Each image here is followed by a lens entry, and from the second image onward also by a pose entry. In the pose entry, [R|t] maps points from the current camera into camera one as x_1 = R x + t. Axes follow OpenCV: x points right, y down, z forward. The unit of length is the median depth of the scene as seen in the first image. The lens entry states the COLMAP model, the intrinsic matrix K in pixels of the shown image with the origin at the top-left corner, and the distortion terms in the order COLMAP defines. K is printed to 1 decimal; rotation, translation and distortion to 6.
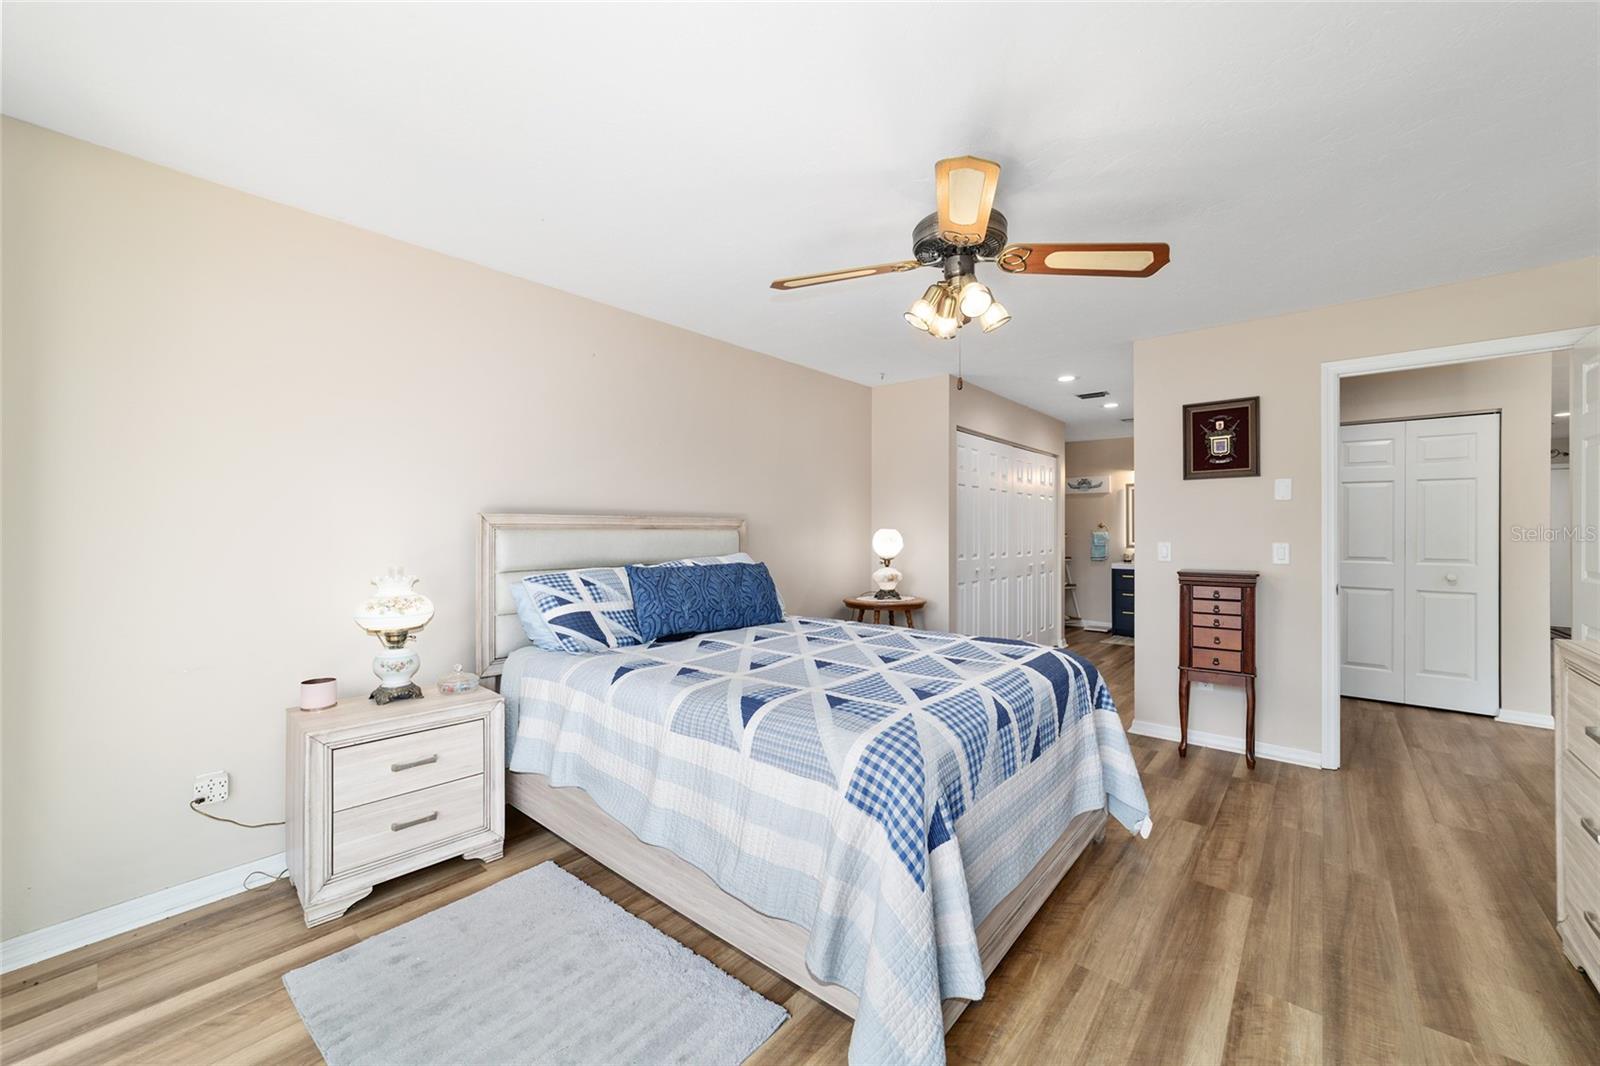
lens RADIAL K [[614.5, 0, 805.6], [0, 614.5, 528.2], [0, 0, 1]] dist [-0.017680, 0.007970]
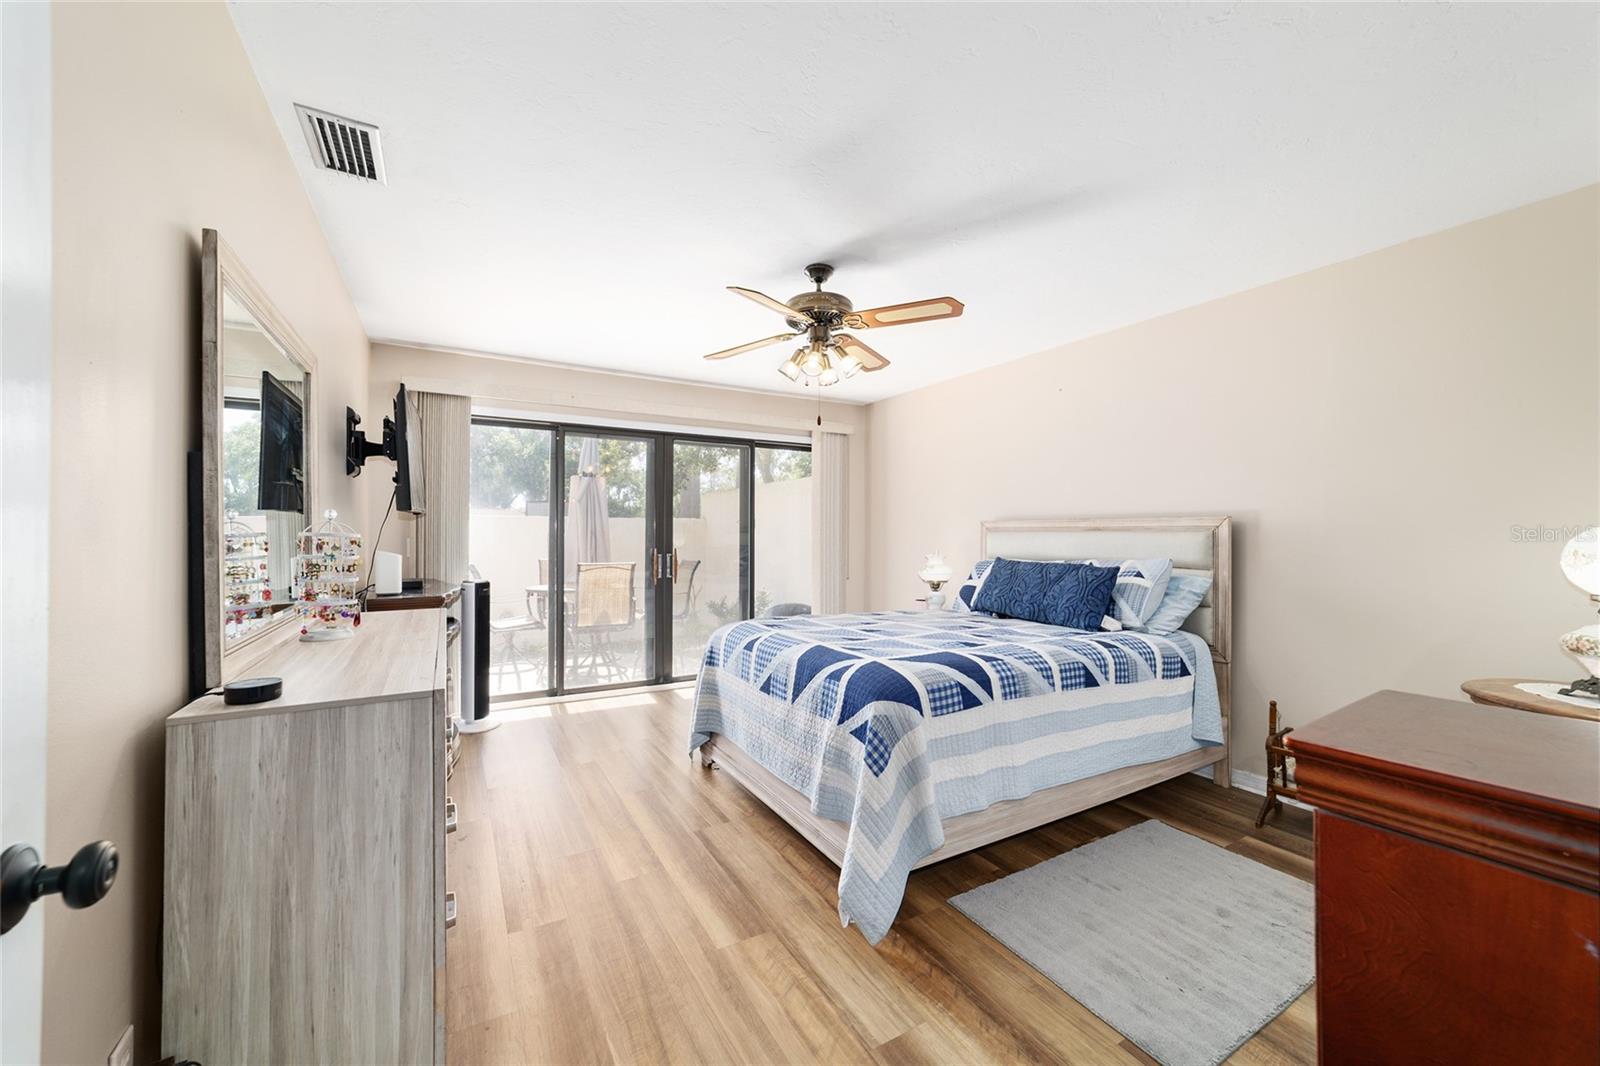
lens RADIAL K [[614.5, 0, 791.9], [0, 614.5, 531.2], [0, 0, 1]] dist [-0.017680, 0.007970]
pose [[-0.345416, -0.000357, -0.938450, 1.477564], [-0.000945, 1.000000, -0.000032, 0.004253], [0.938449, 0.000876, -0.345416, 1.359415]]
